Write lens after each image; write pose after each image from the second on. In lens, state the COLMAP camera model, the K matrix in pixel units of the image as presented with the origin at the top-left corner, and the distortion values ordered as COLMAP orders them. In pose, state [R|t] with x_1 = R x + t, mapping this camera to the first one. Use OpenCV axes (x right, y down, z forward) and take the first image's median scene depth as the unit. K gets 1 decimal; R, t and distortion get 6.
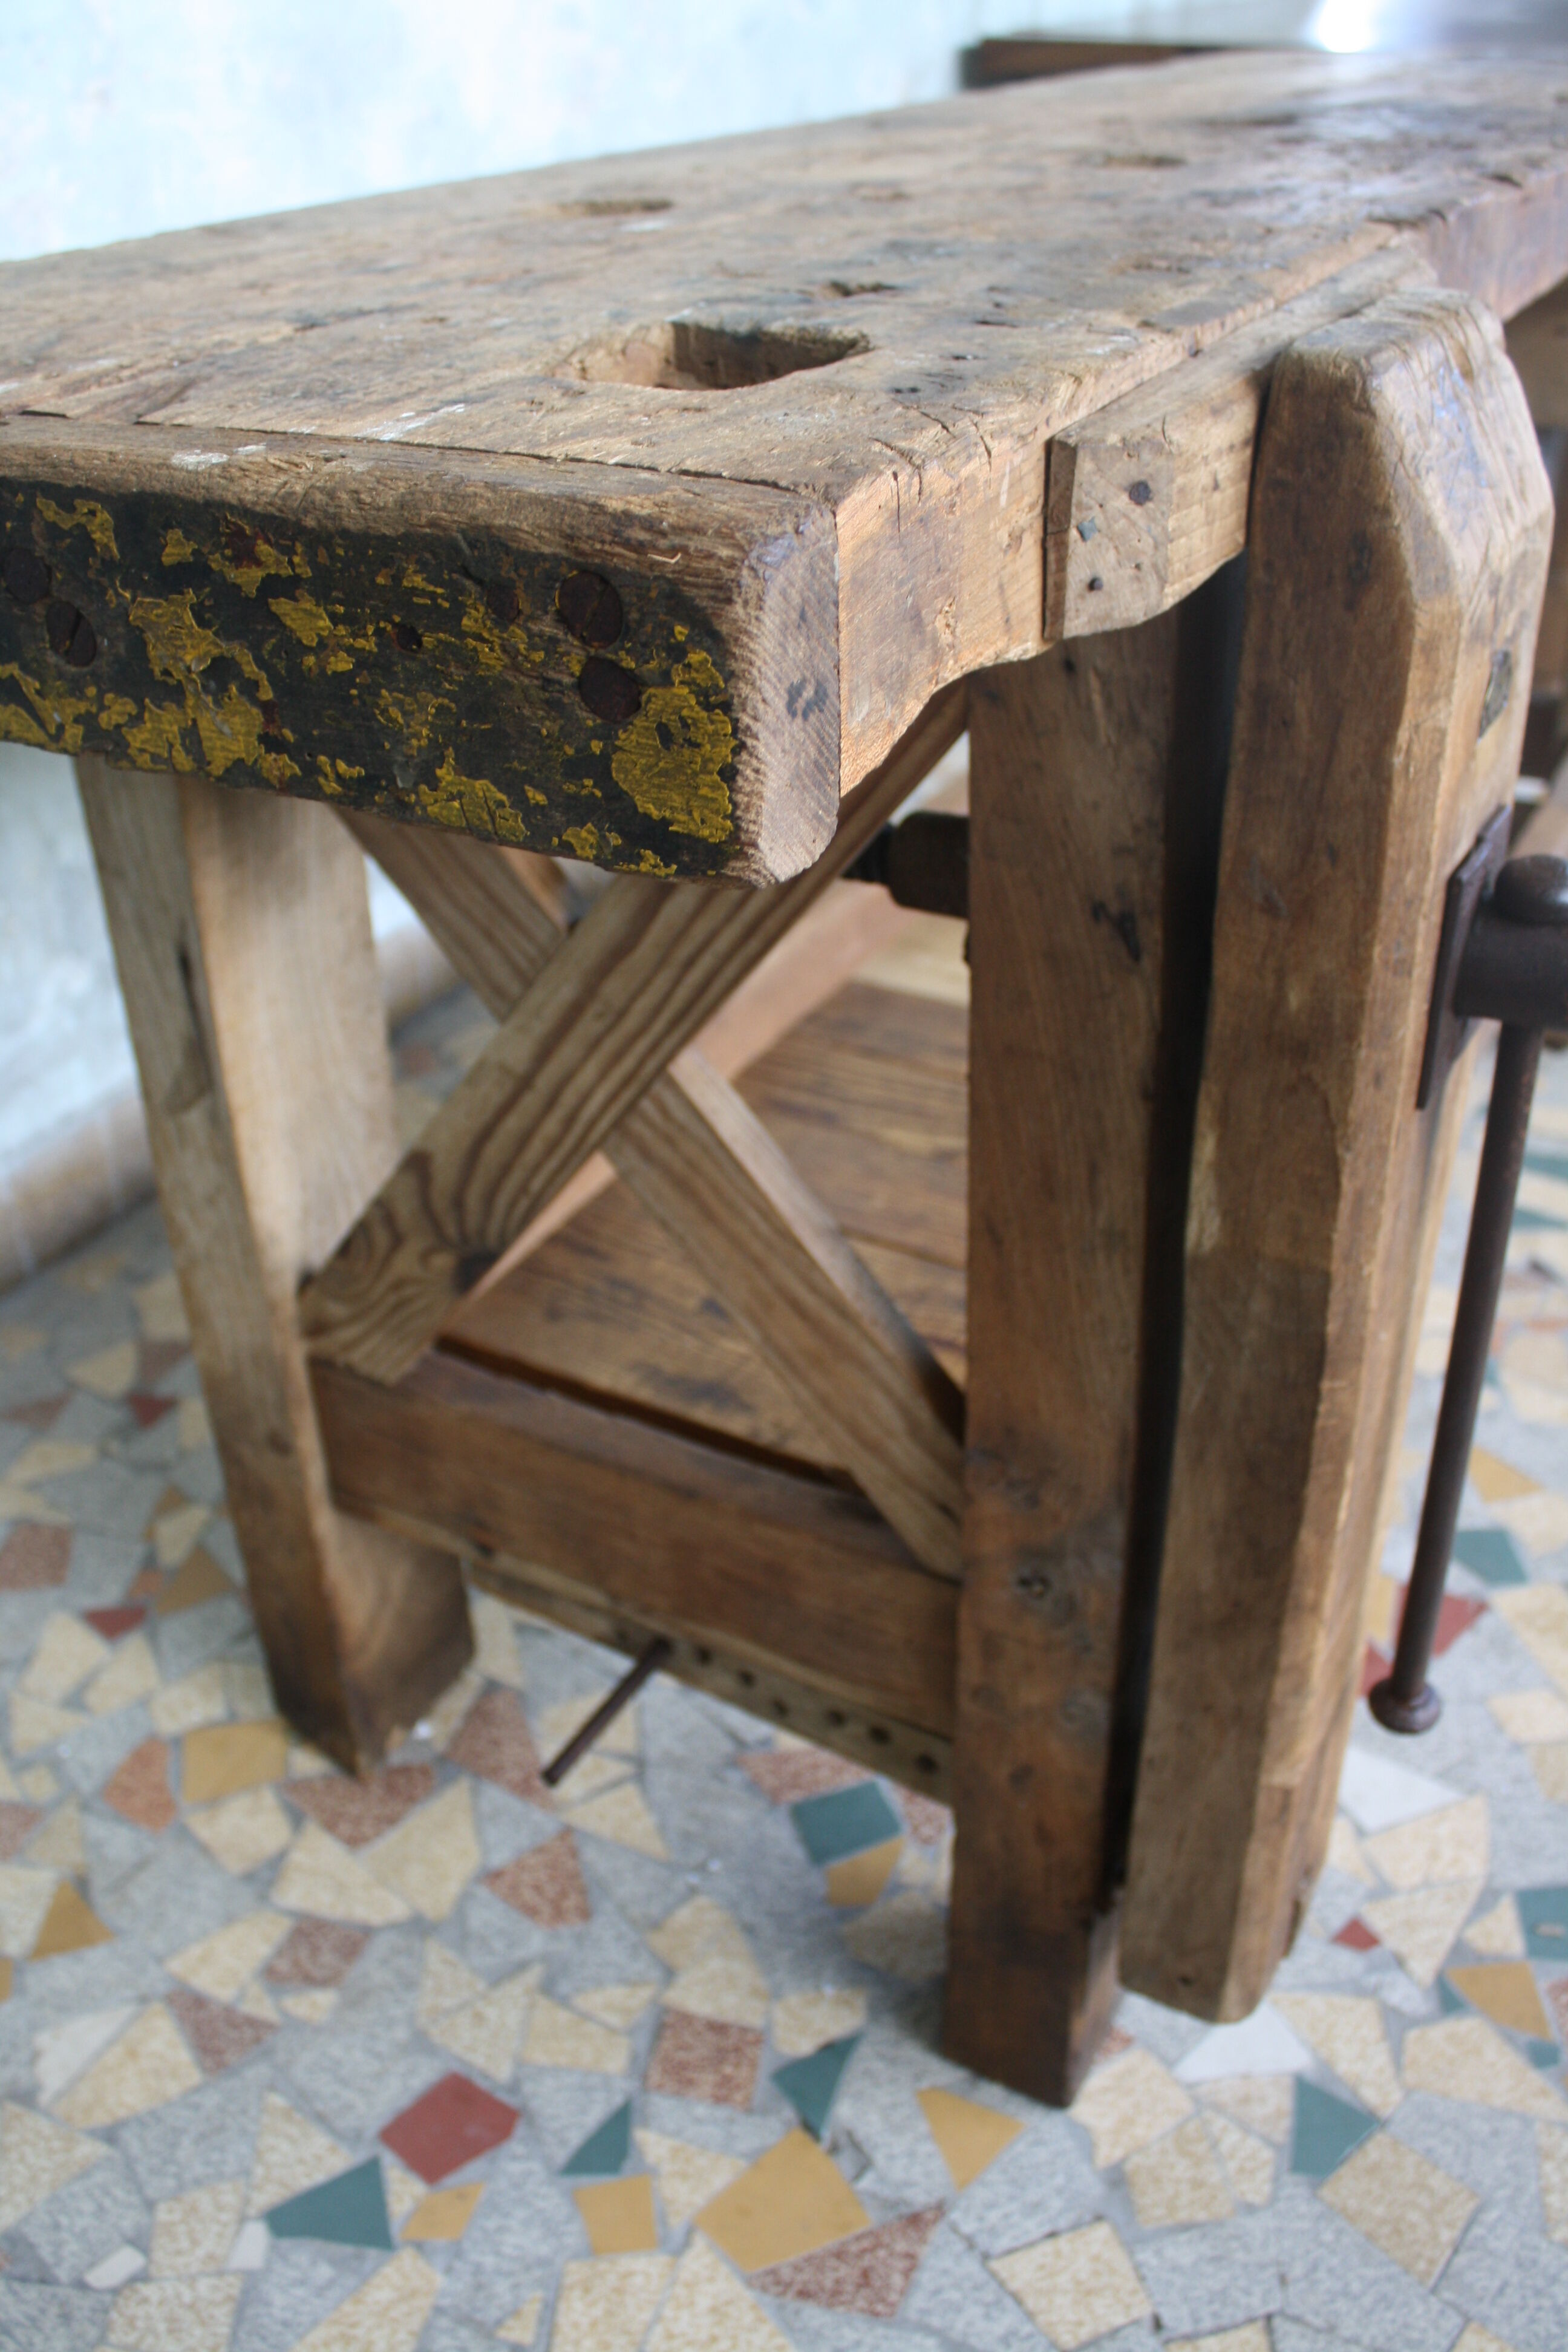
lens RADIAL K [[2107.0, 0, 777.1], [0, 2107.0, 1196.9], [0, 0, 1]] dist [-0.152255, 0.128425]
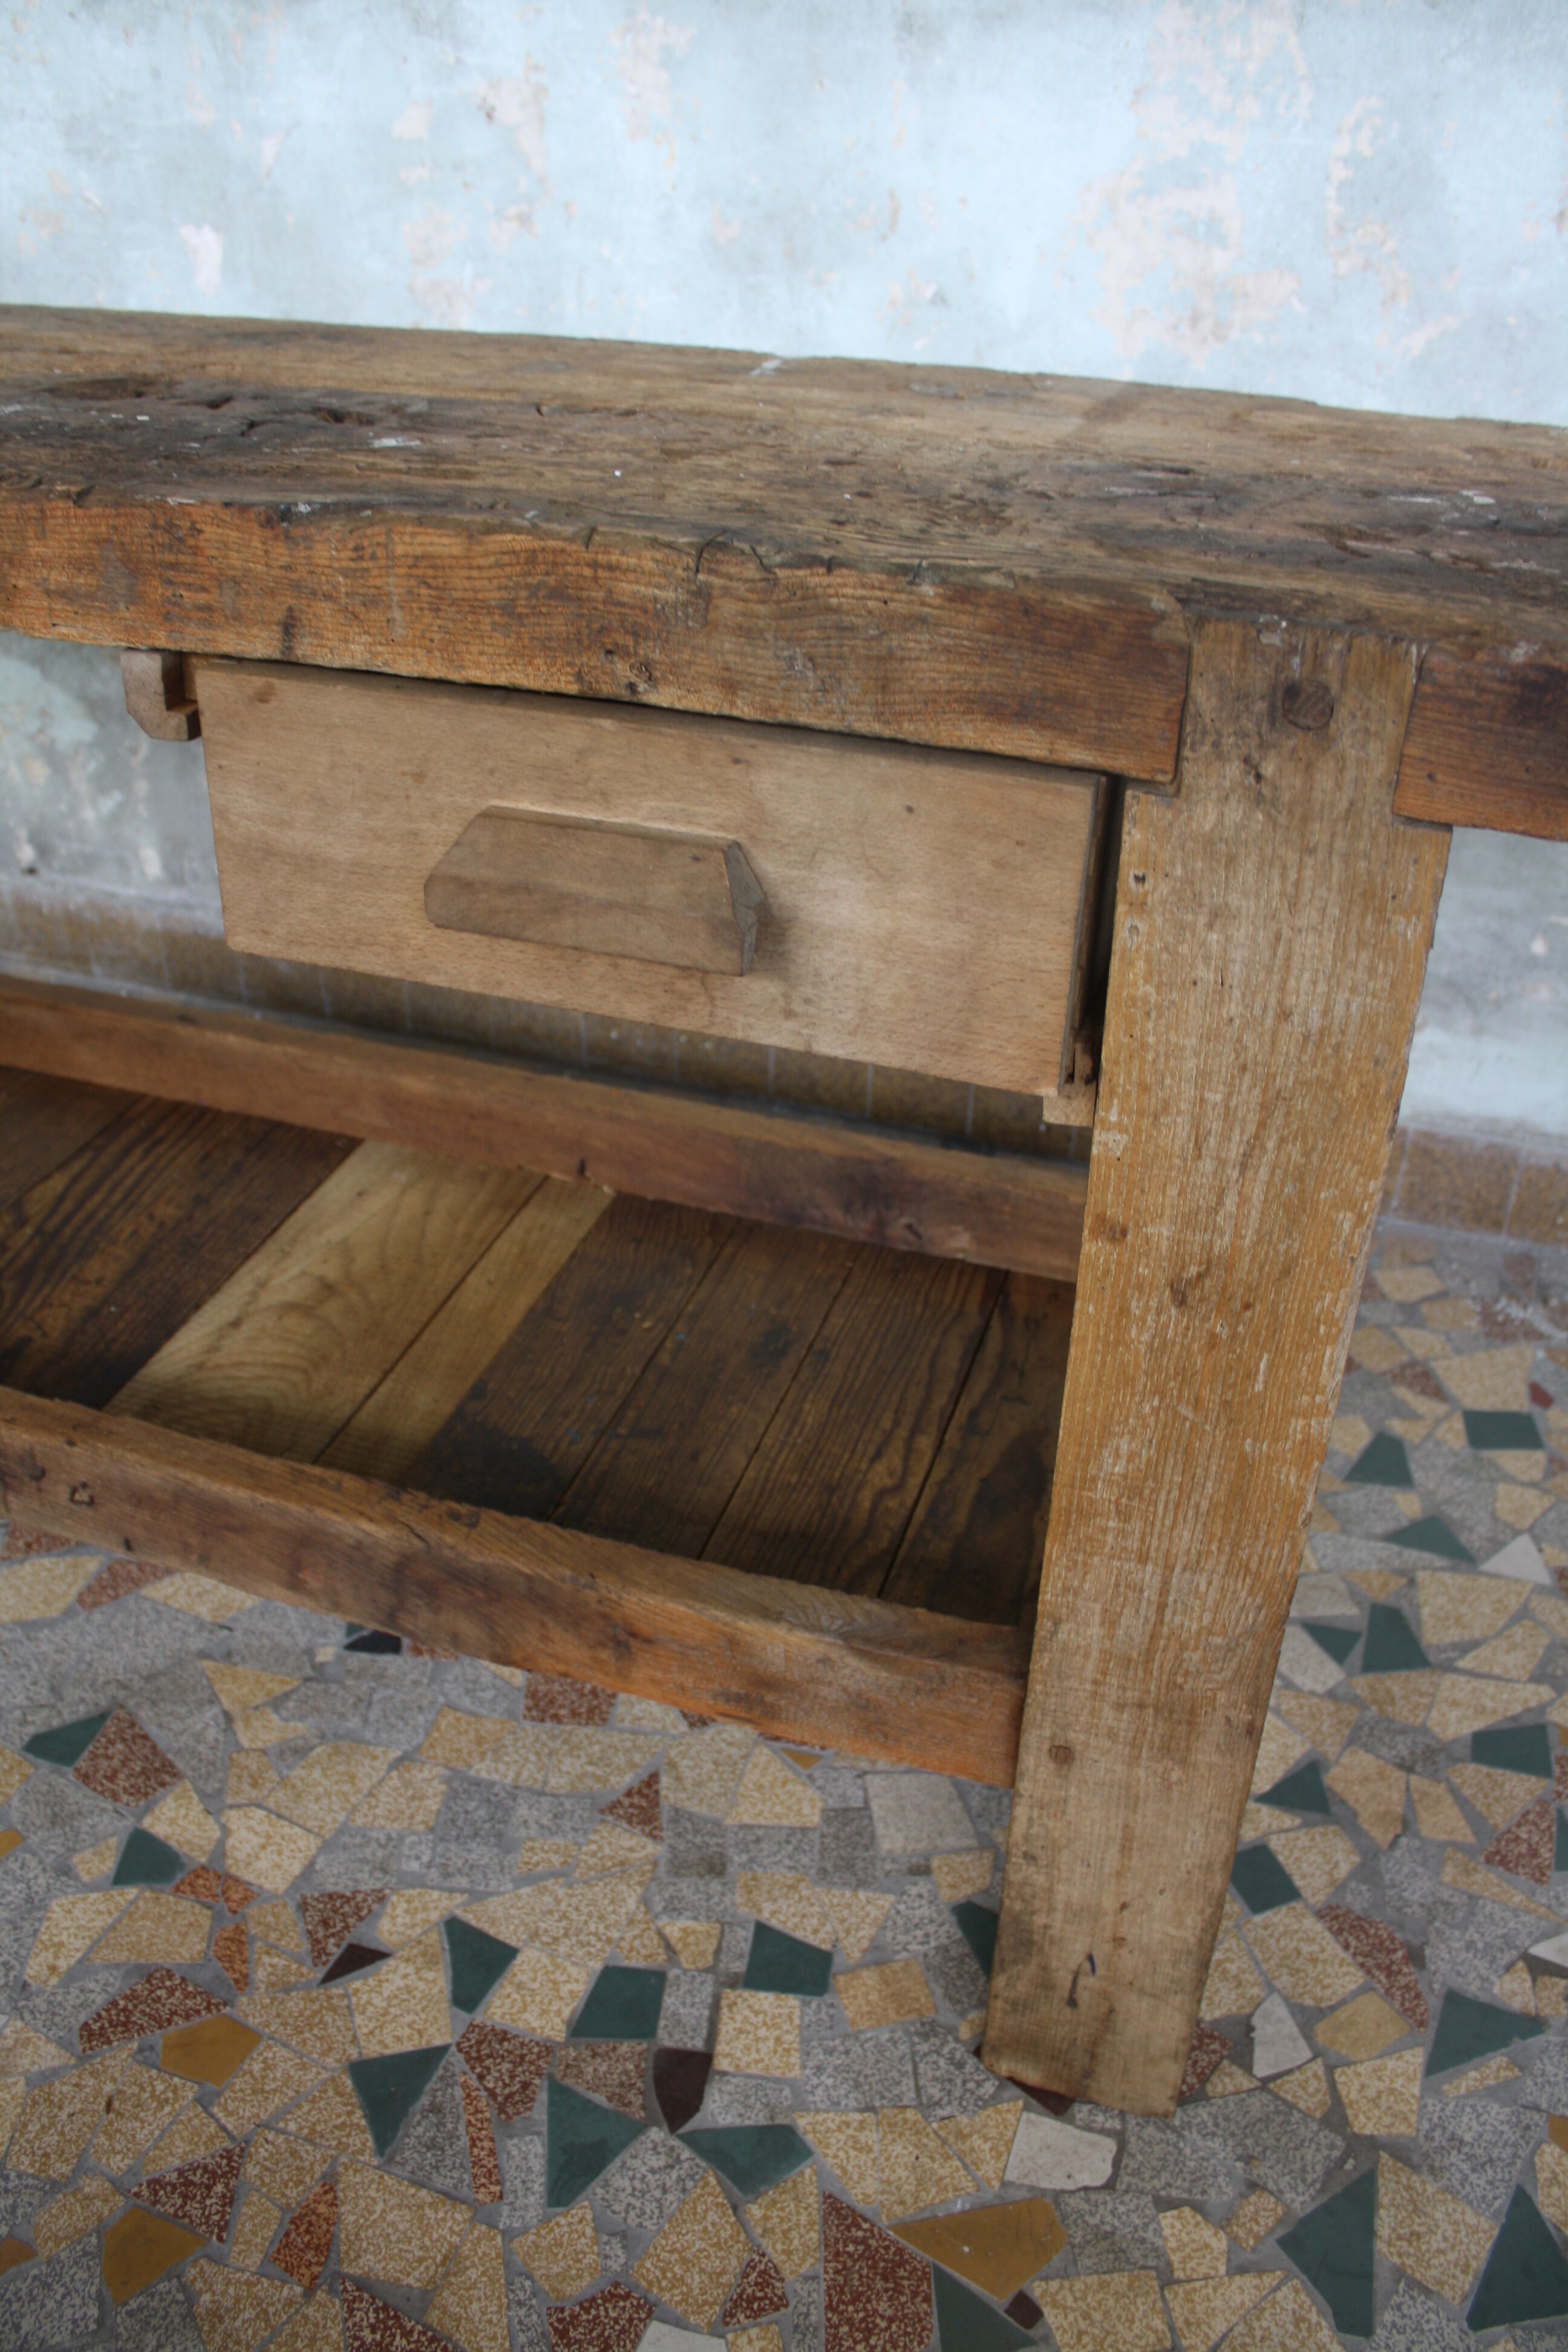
lens RADIAL K [[1917.7, 0, 770.6], [0, 1917.7, 1206.3], [0, 0, 1]] dist [-0.153569, 0.117901]
pose [[0.187307, 0.557911, -0.808487, 1.364764], [-0.545730, 0.743451, 0.386600, -0.895367], [0.816759, 0.368803, 0.443722, 1.230606]]
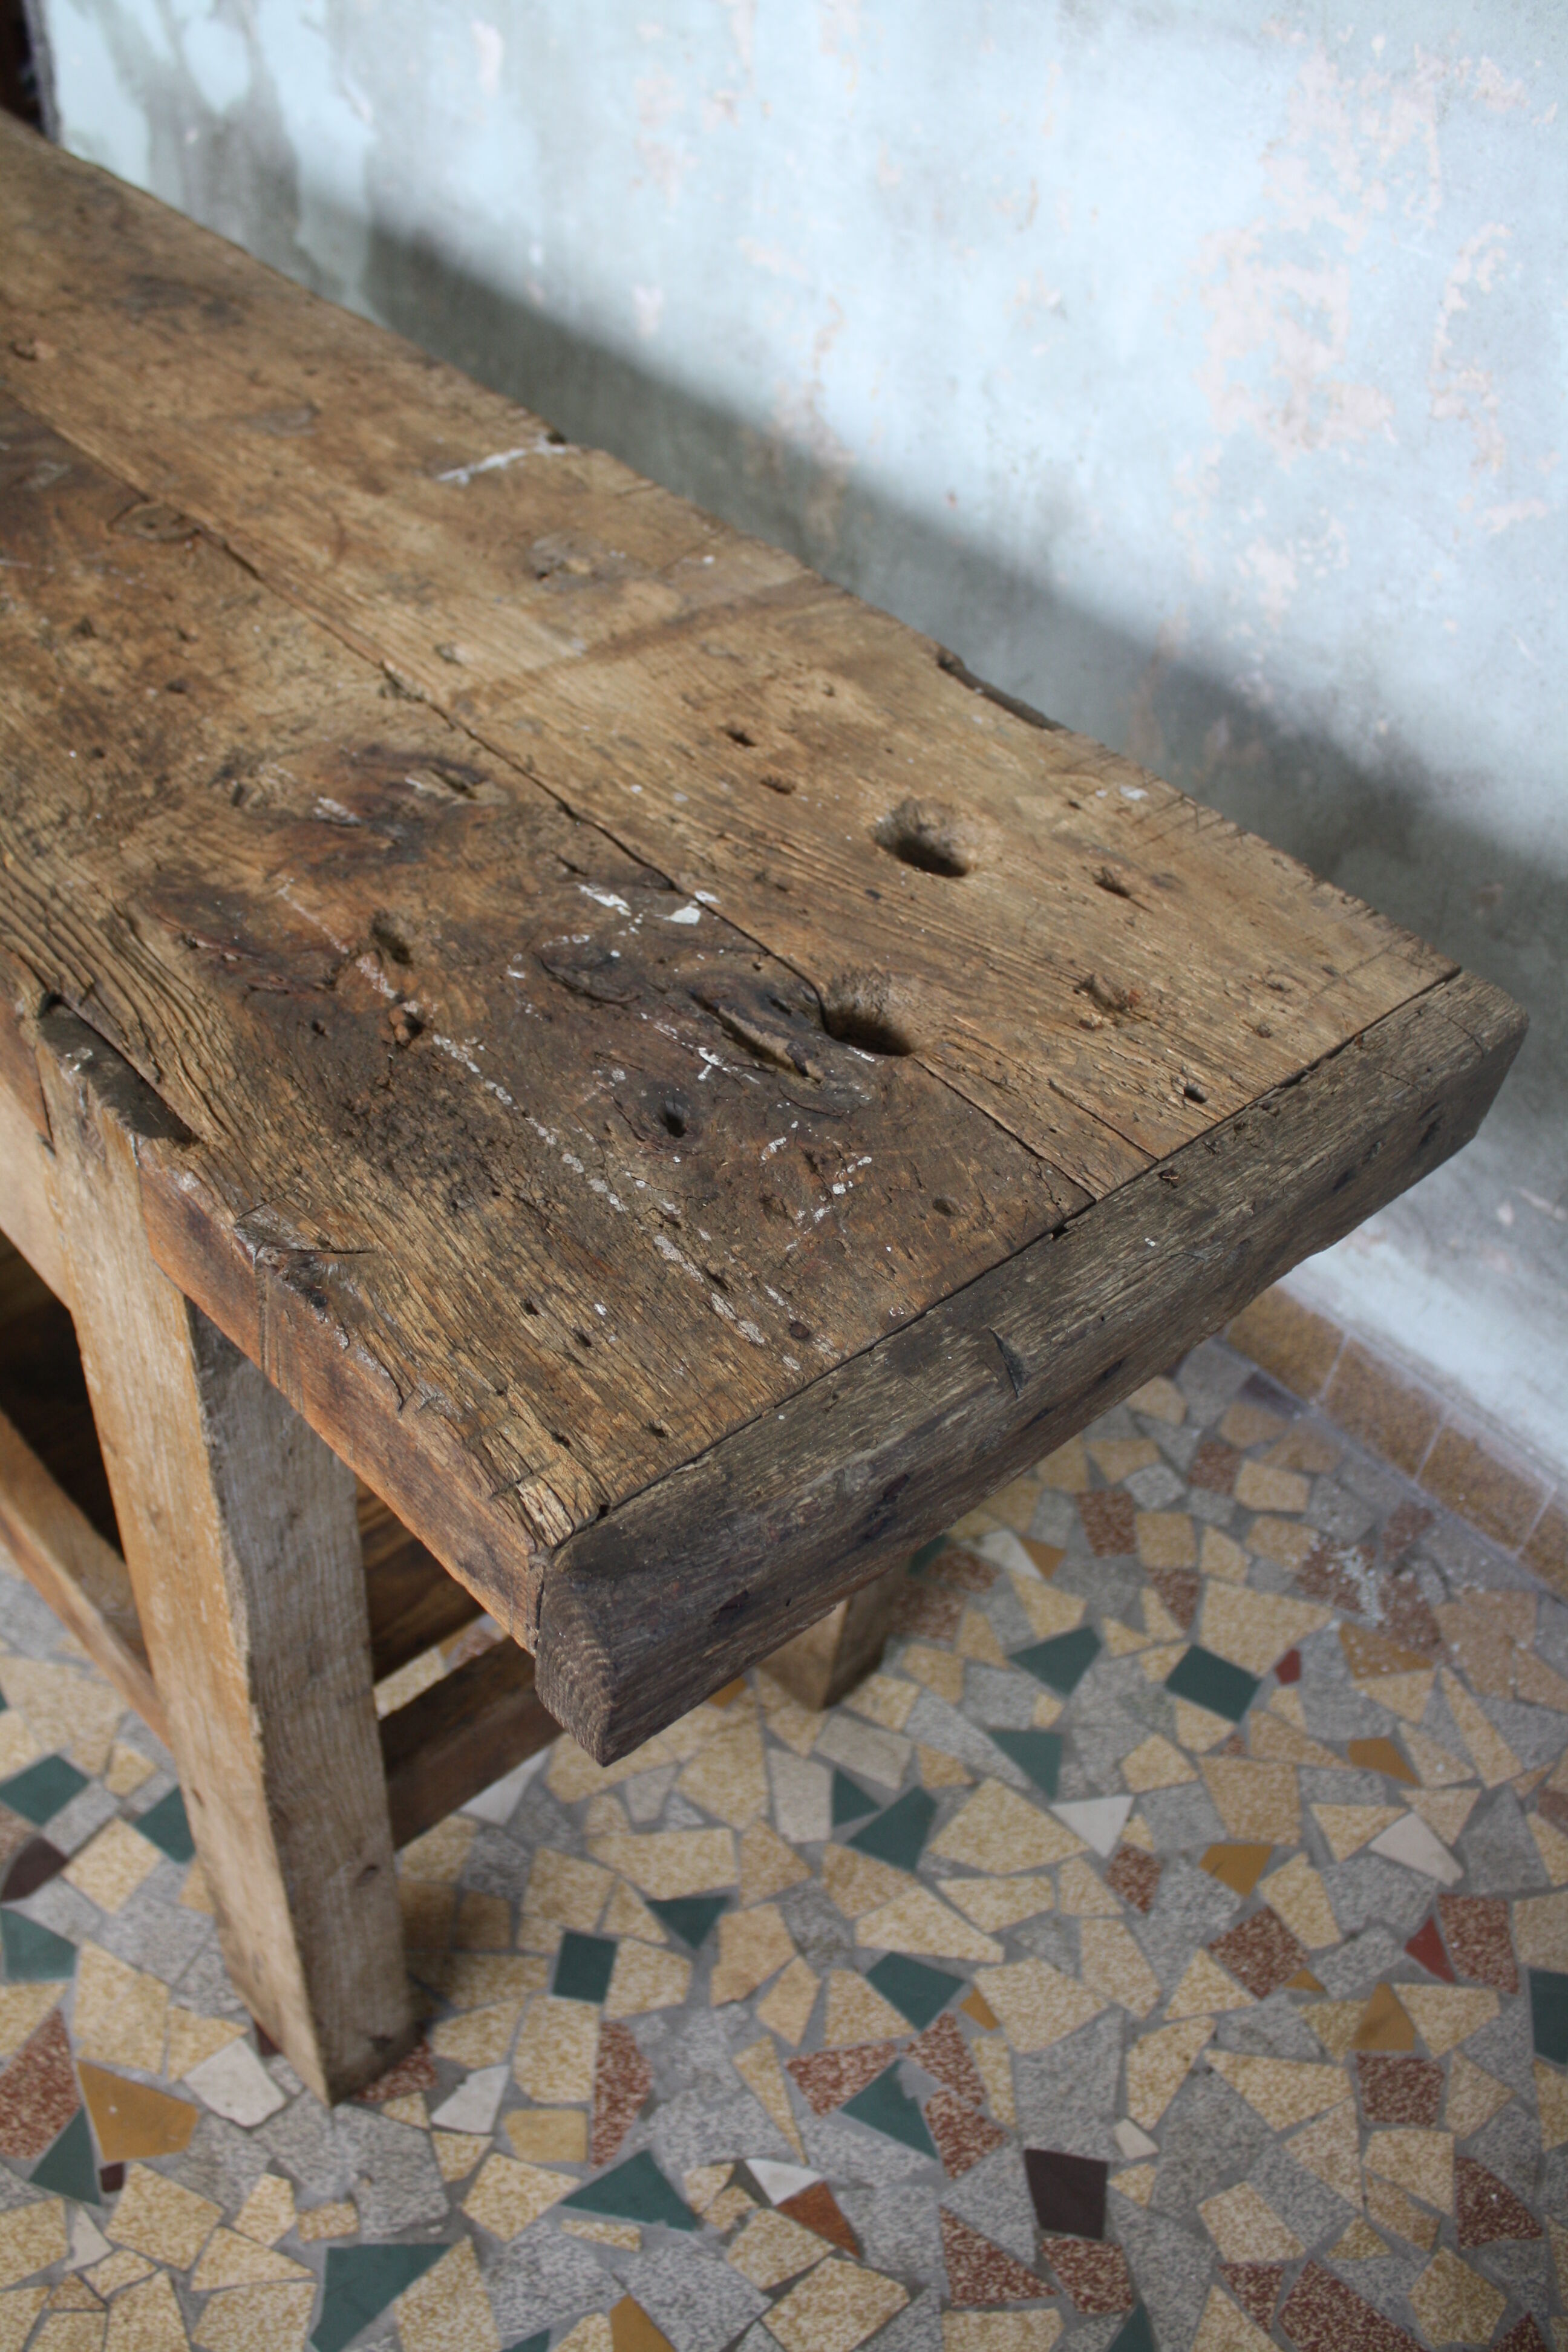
lens RADIAL K [[2022.6, 0, 755.5], [0, 2022.6, 1198.3], [0, 0, 1]] dist [-0.152644, 0.125366]
pose [[-0.308408, 0.663401, -0.681750, 1.229435], [-0.575736, 0.440337, 0.688935, -1.528986], [0.757240, 0.604981, 0.246140, 1.624565]]
